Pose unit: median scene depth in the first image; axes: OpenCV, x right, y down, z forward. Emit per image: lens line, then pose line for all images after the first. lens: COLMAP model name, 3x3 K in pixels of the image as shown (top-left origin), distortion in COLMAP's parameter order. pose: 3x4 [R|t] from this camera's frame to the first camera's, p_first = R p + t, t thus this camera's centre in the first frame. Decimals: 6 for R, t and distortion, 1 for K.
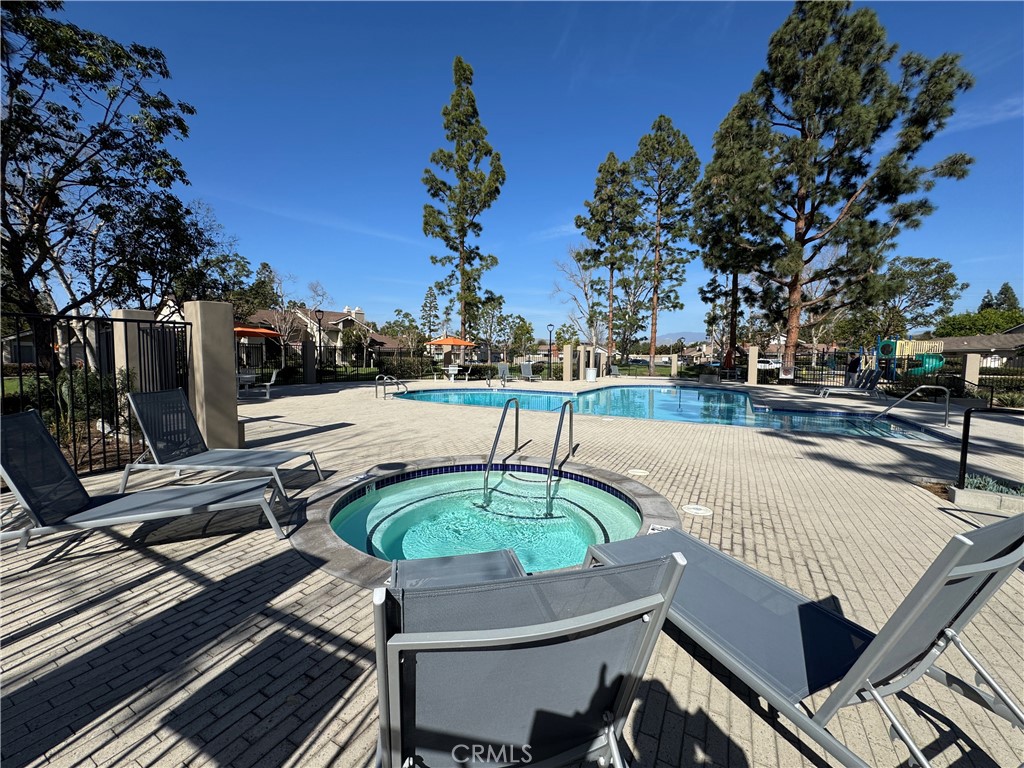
lens RADIAL K [[410.1, 0, 511.0], [0, 410.1, 383.9], [0, 0, 1]] dist [-0.000693, -0.000021]
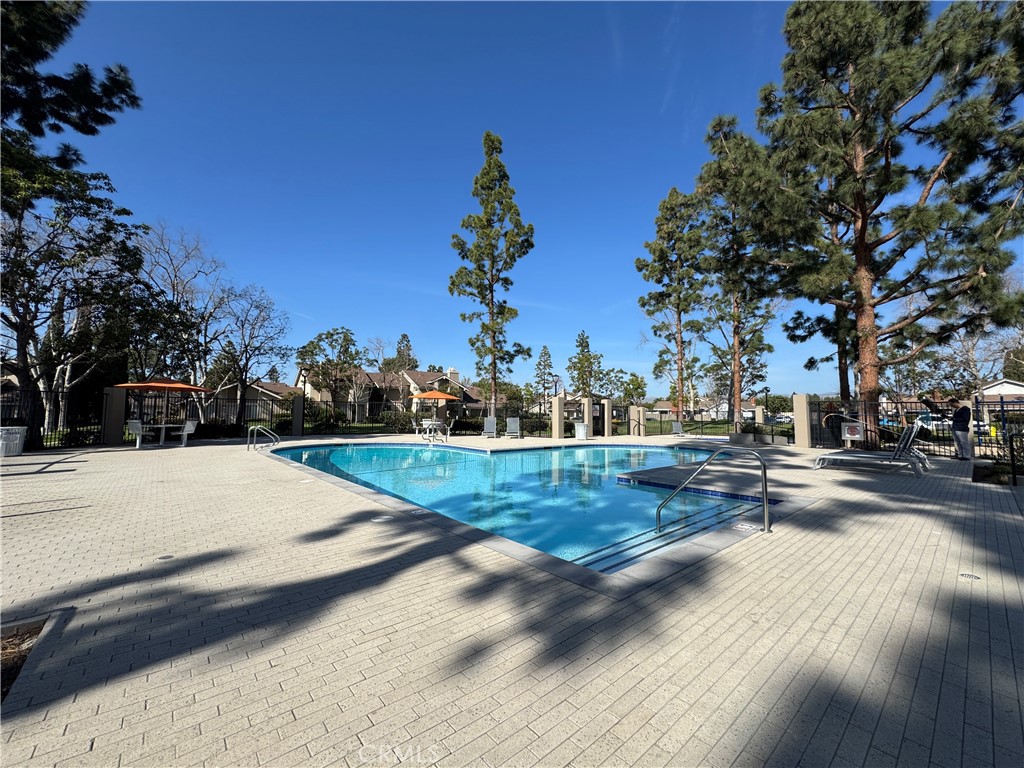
lens RADIAL K [[410.1, 0, 510.0], [0, 410.1, 382.9], [0, 0, 1]] dist [-0.000693, -0.000021]
pose [[0.937191, -0.027674, -0.347716, 0.212065], [-0.022501, 0.989975, -0.139436, 0.000112], [0.348089, 0.138502, 0.927174, 0.088950]]
